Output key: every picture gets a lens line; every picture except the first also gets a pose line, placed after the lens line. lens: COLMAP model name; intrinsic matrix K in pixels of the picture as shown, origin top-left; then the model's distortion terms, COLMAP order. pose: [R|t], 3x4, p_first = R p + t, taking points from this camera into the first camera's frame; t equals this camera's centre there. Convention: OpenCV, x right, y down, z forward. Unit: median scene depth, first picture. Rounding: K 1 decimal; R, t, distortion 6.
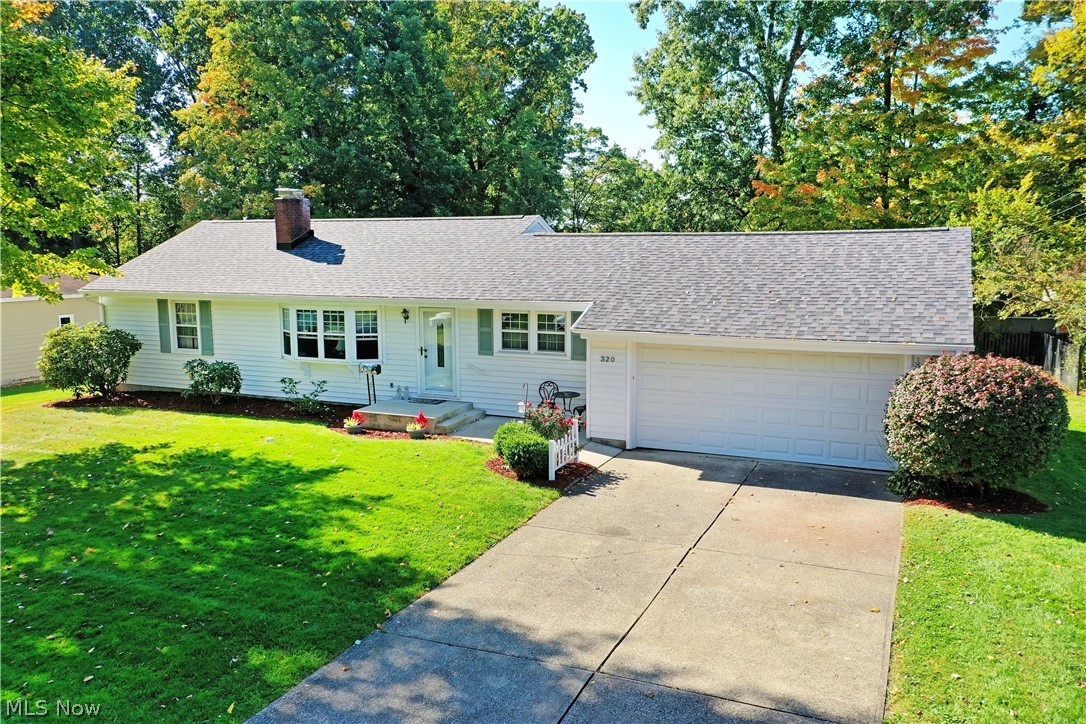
lens RADIAL K [[853.7, 0, 538.8], [0, 853.7, 359.6], [0, 0, 1]] dist [0.016521, -0.009378]
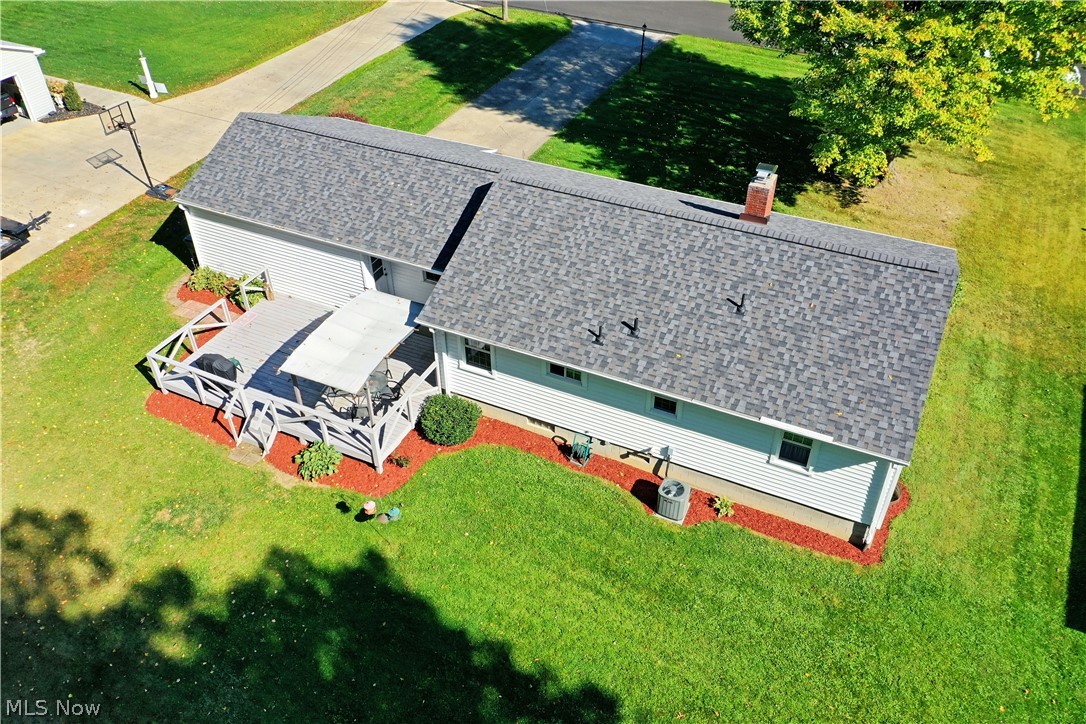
lens RADIAL K [[853.7, 0, 536.5], [0, 853.7, 368.0], [0, 0, 1]] dist [0.016521, -0.009378]
pose [[-0.999347, -0.017141, 0.031797, -0.142200], [0.011475, 0.683999, 0.729392, -1.369094], [-0.034252, 0.729281, -0.683356, 3.380025]]
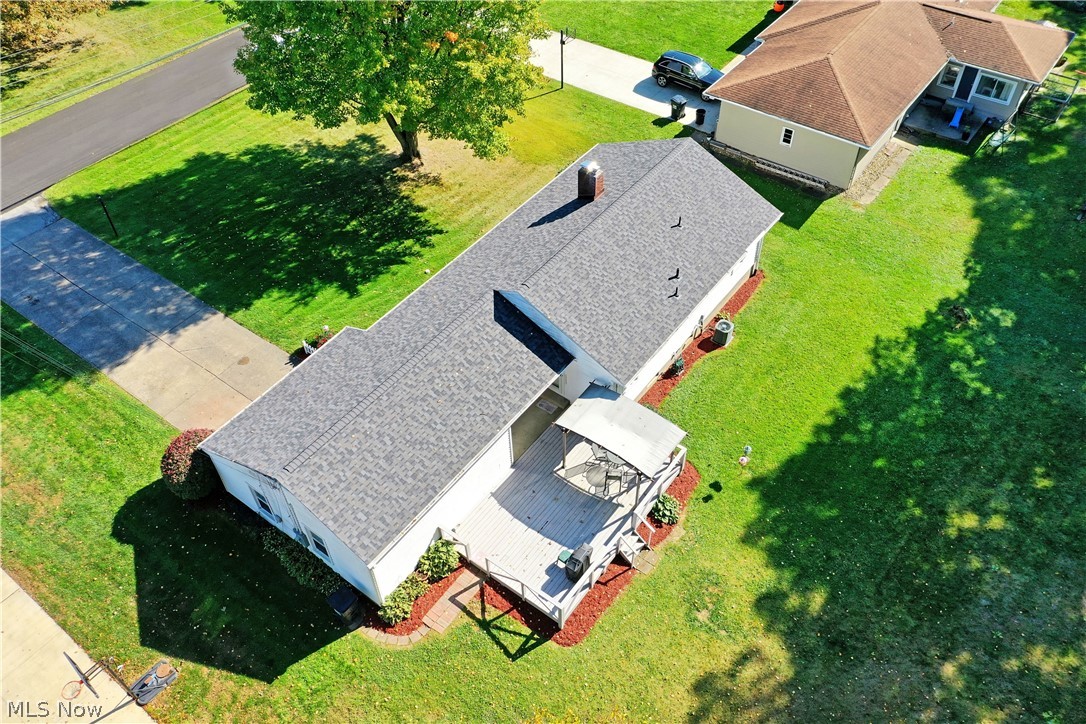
lens RADIAL K [[853.7, 0, 535.6], [0, 853.7, 357.7], [0, 0, 1]] dist [0.016521, -0.009378]
pose [[-0.239071, 0.711186, -0.661105, 1.666275], [-0.090614, 0.661536, 0.744419, -1.940533], [0.966765, 0.237874, -0.093711, 2.128927]]
